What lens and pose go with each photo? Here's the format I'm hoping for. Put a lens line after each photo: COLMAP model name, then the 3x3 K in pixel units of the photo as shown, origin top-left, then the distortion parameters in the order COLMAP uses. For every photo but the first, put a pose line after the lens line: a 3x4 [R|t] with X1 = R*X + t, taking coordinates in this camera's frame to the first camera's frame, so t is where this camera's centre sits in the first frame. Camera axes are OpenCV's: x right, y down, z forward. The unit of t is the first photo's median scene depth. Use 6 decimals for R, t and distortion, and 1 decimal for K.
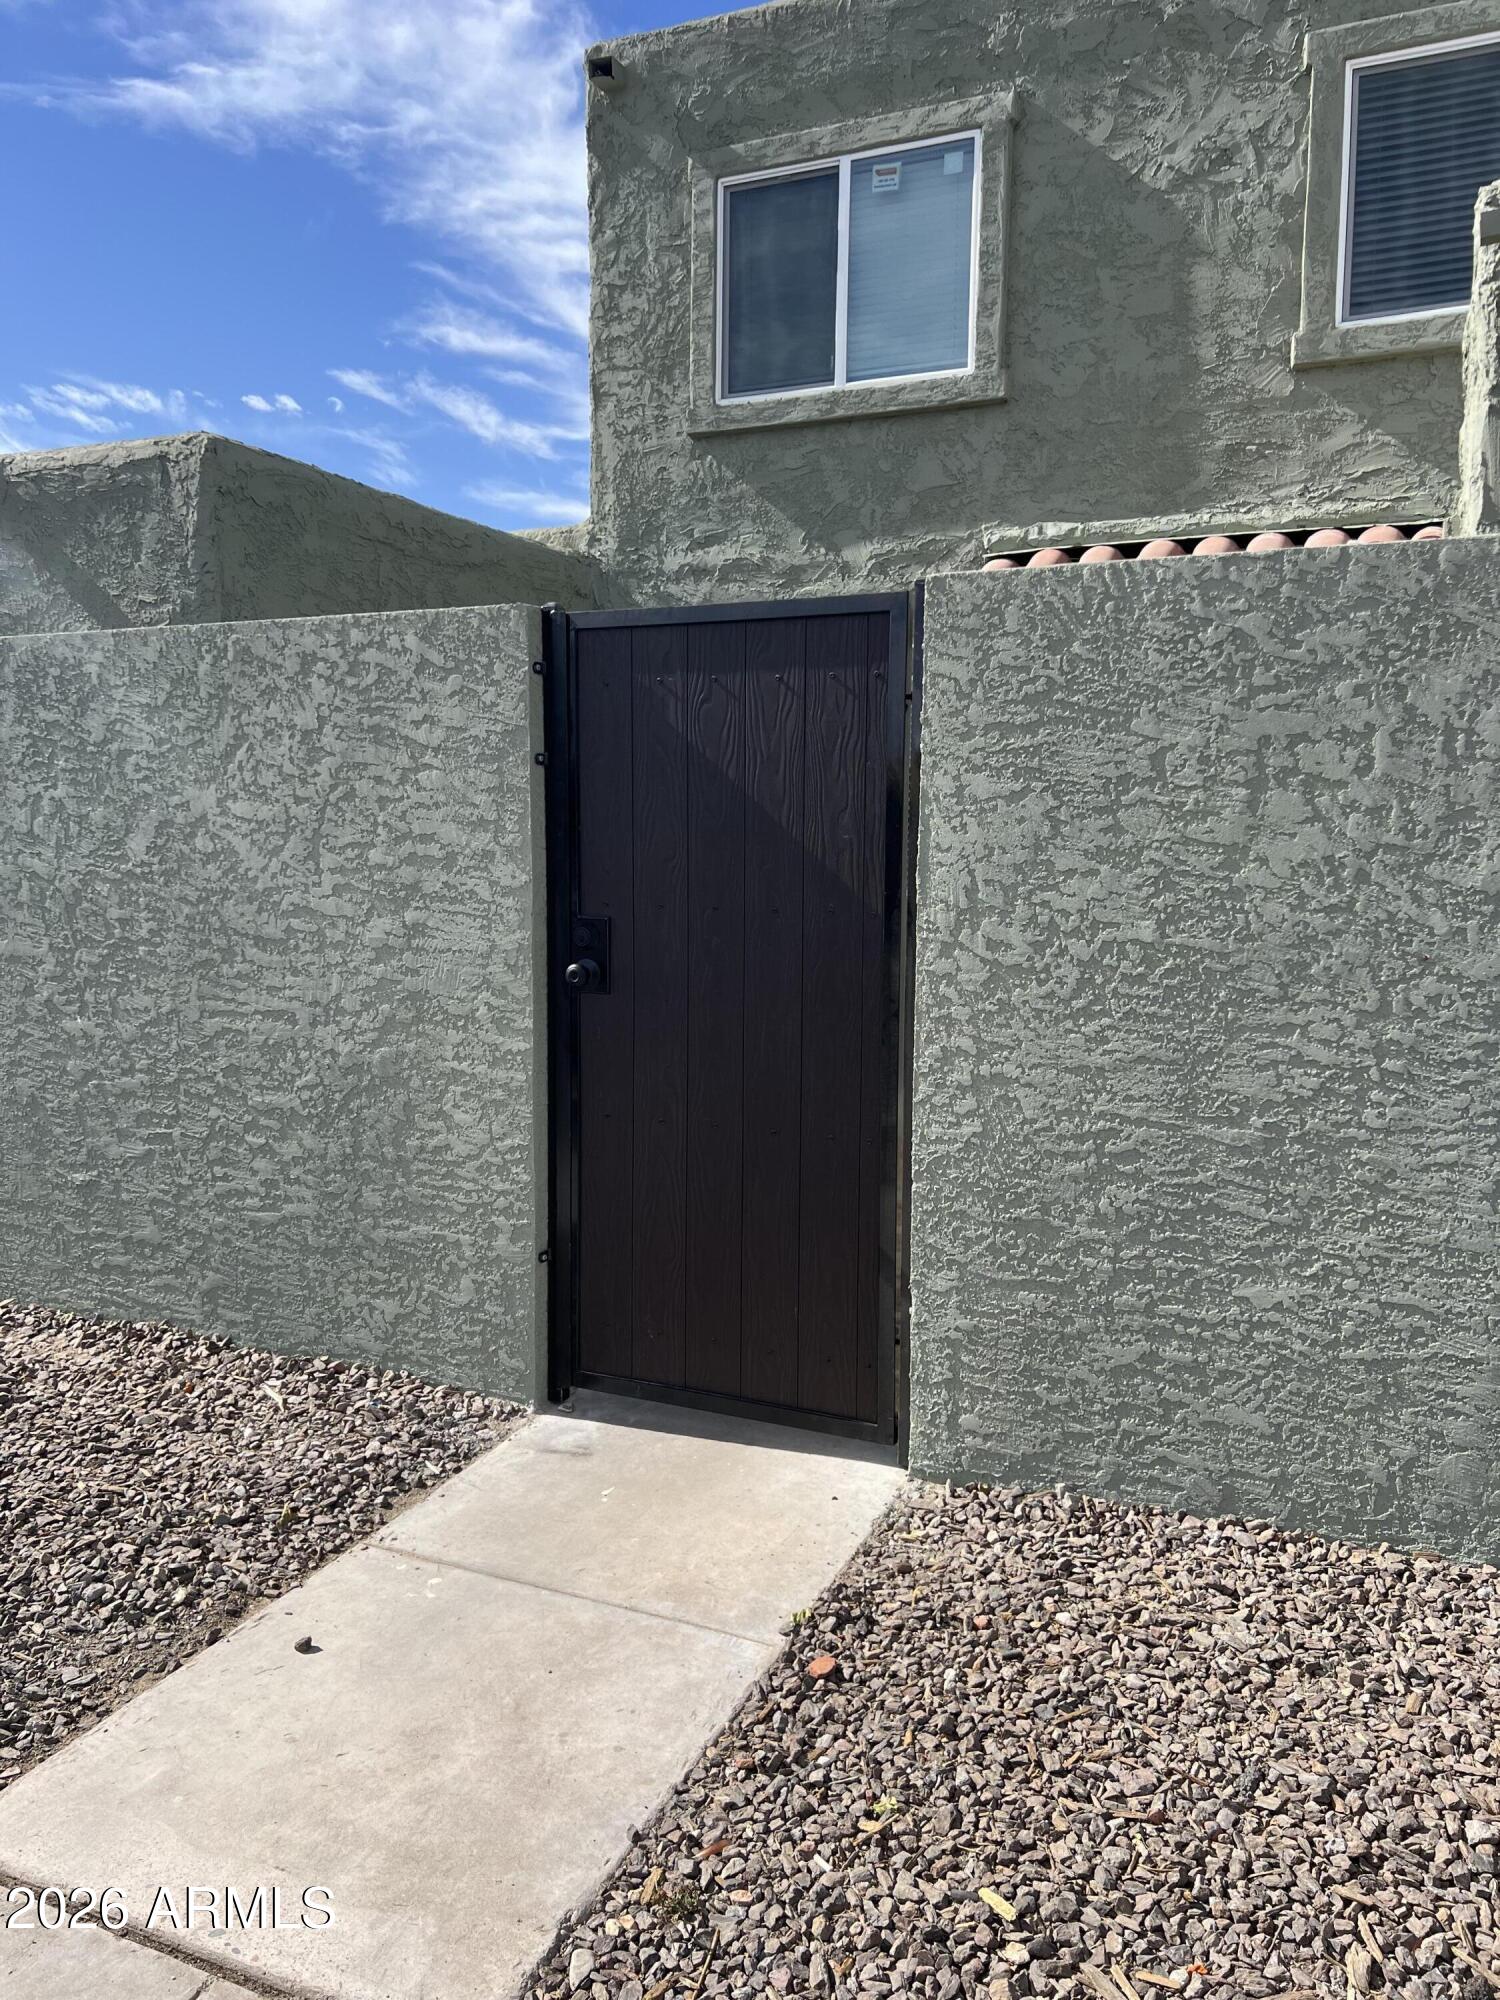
lens RADIAL K [[1492.2, 0, 755.3], [0, 1492.2, 998.5], [0, 0, 1]] dist [0.044579, -0.038562]
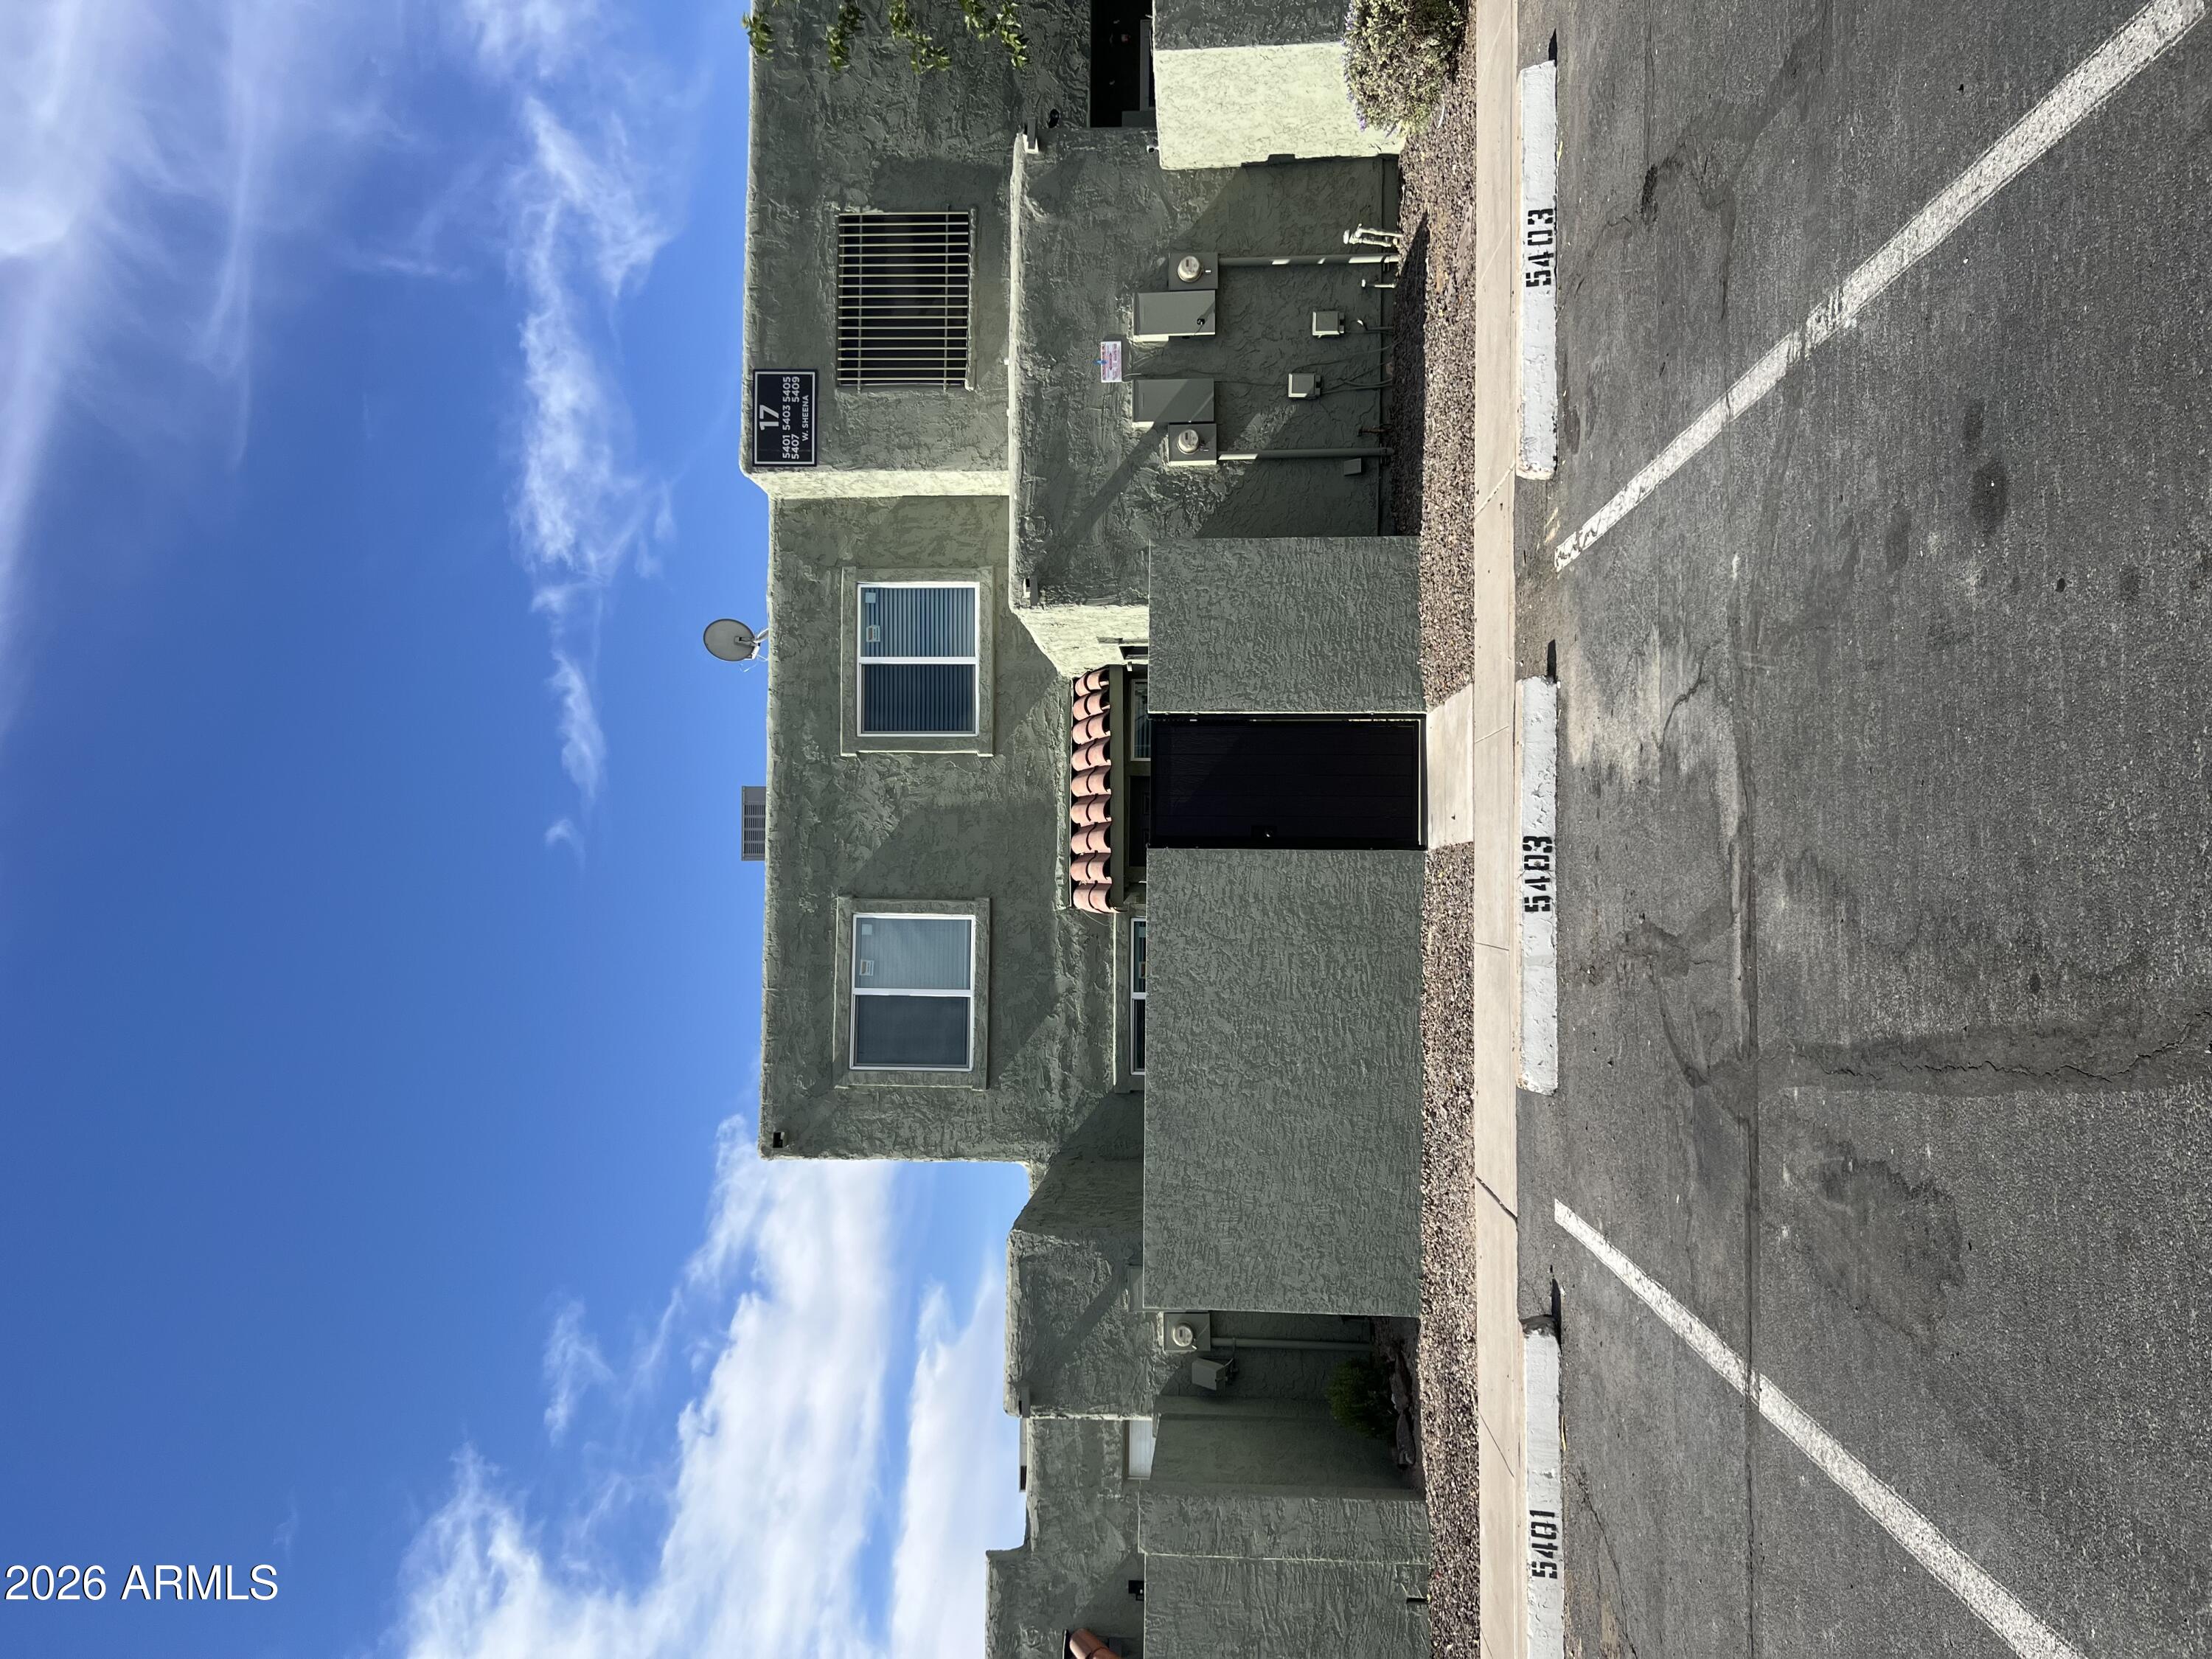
lens RADIAL K [[1650.4, 0, 1107.8], [0, 1650.4, 831.3], [0, 0, 1]] dist [0.044579, -0.038562]
pose [[0.030674, -0.892306, 0.450388, -0.710247], [0.985520, -0.048179, -0.162572, 0.088348], [0.166763, 0.448853, 0.877907, -0.854707]]
